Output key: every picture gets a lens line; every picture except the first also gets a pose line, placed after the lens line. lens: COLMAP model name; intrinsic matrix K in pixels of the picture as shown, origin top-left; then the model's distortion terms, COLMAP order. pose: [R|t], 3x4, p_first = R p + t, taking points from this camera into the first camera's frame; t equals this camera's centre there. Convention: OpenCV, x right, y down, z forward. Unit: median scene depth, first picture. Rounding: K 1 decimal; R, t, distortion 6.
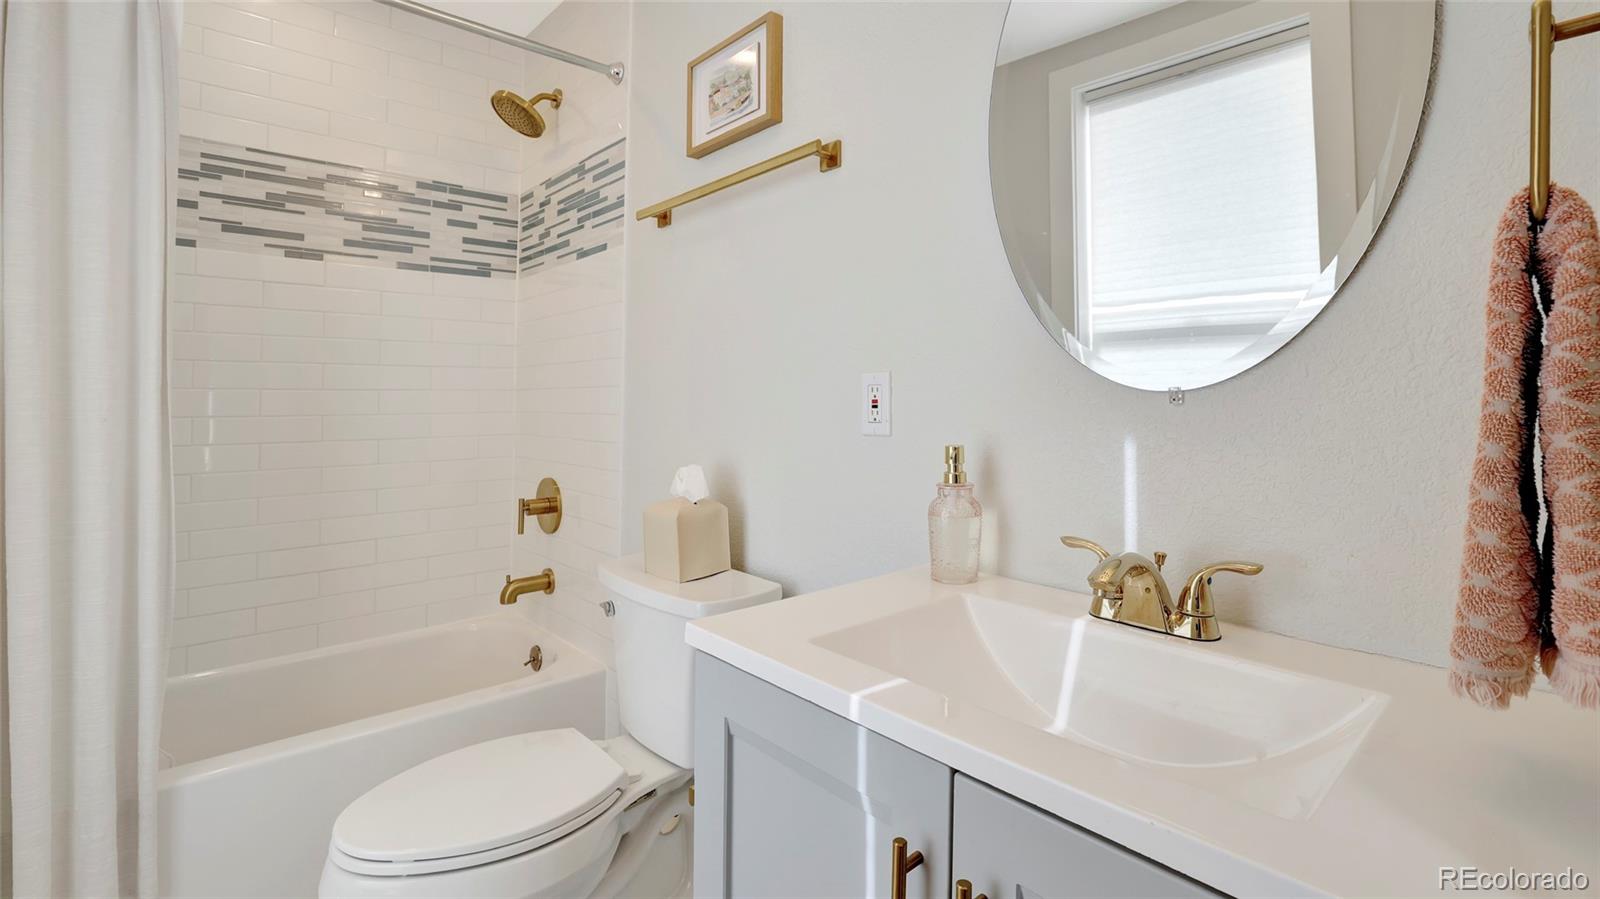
lens RADIAL K [[740.8, 0, 794.7], [0, 740.8, 409.9], [0, 0, 1]] dist [-0.036492, 0.020489]
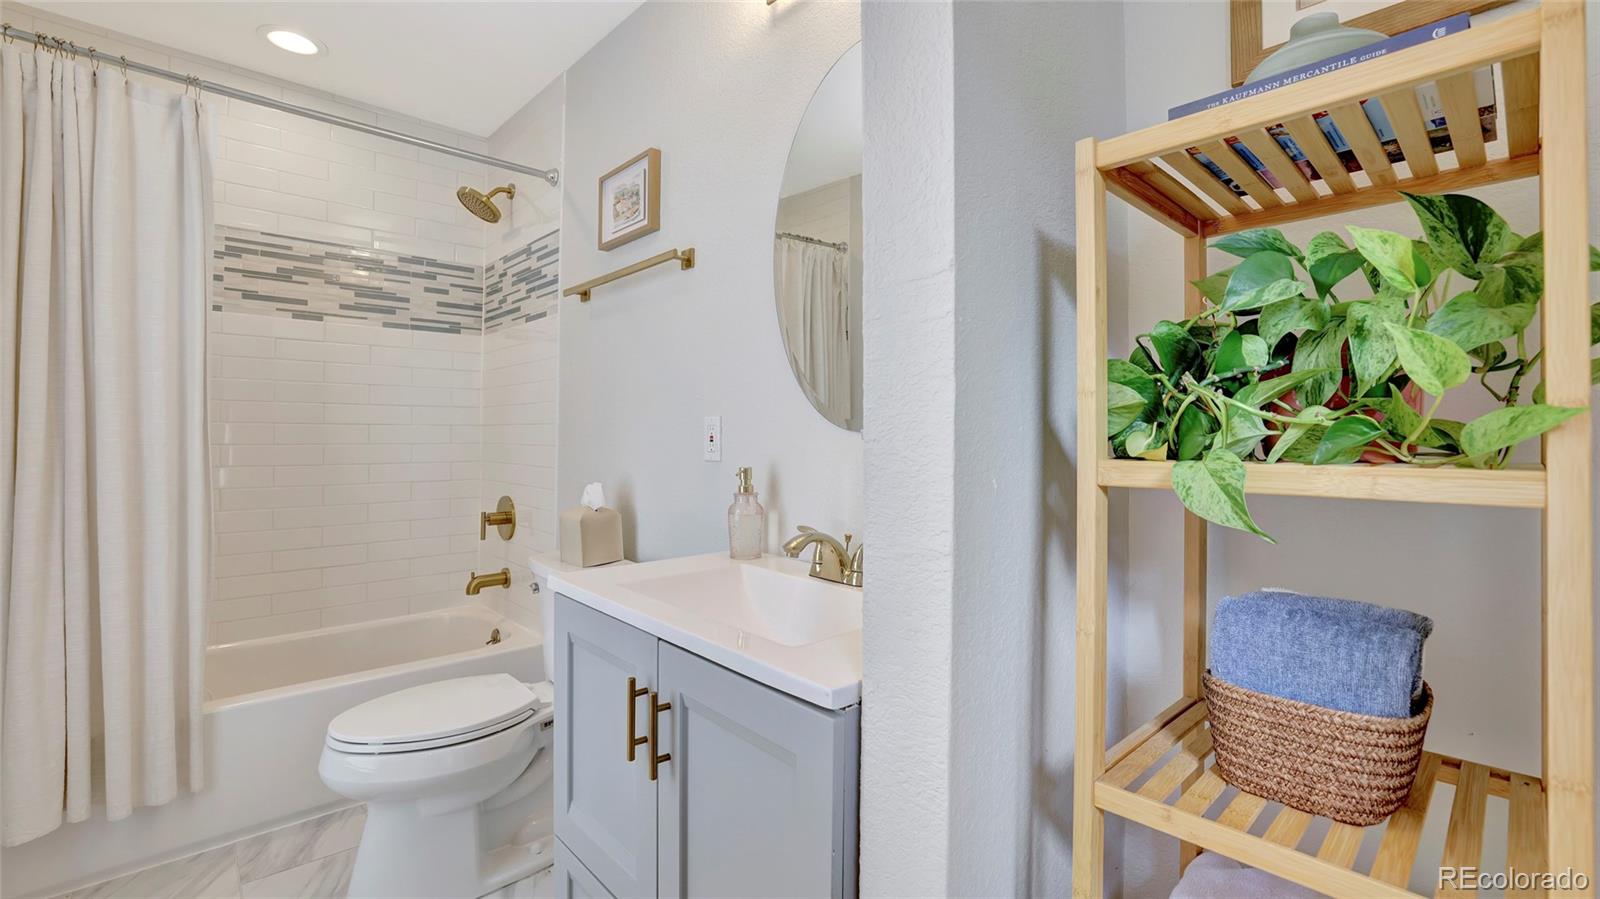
lens RADIAL K [[710.1, 0, 798.8], [0, 710.1, 467.5], [0, 0, 1]] dist [-0.037420, 0.017037]
pose [[0.999850, 0.009596, 0.014435, 0.171937], [-0.010037, 0.999475, 0.030793, 0.002280], [-0.014132, -0.030933, 0.999422, -0.240923]]
